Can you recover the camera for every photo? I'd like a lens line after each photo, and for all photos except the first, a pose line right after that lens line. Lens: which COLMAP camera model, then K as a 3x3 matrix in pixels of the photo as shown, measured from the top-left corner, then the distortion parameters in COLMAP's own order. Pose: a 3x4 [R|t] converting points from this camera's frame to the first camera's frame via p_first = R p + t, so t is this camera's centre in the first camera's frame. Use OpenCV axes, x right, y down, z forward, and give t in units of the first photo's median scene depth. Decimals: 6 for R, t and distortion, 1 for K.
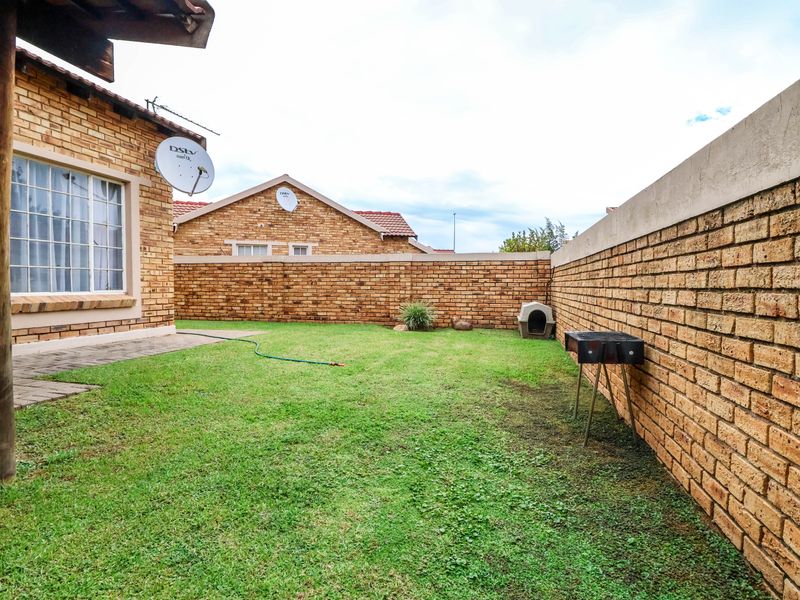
lens RADIAL K [[423.0, 0, 403.0], [0, 423.0, 297.6], [0, 0, 1]] dist [-0.004927, -0.004156]
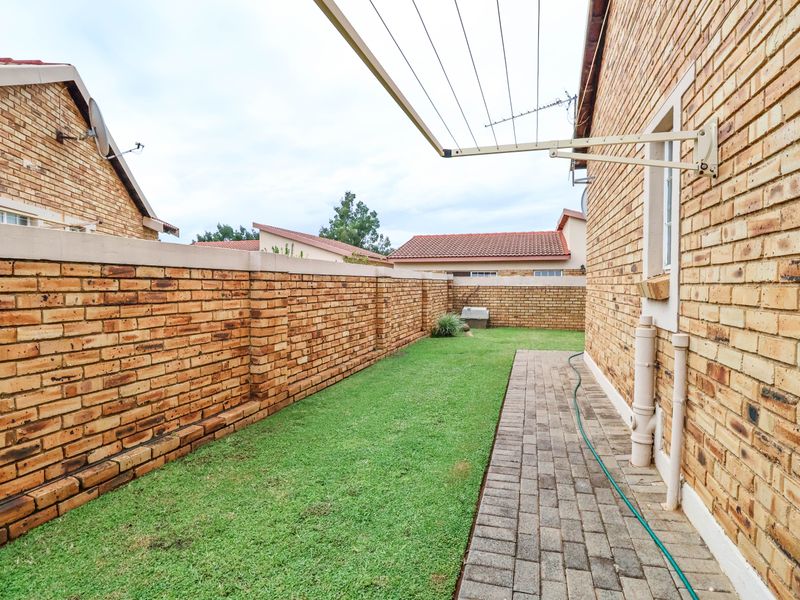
lens RADIAL K [[423.0, 0, 400.5], [0, 423.0, 298.8], [0, 0, 1]] dist [-0.004927, -0.004156]
pose [[0.028818, -0.036297, 0.998925, -0.992381], [0.034895, 0.998768, 0.035284, -0.066394], [-0.998975, 0.033841, 0.030049, 0.889798]]
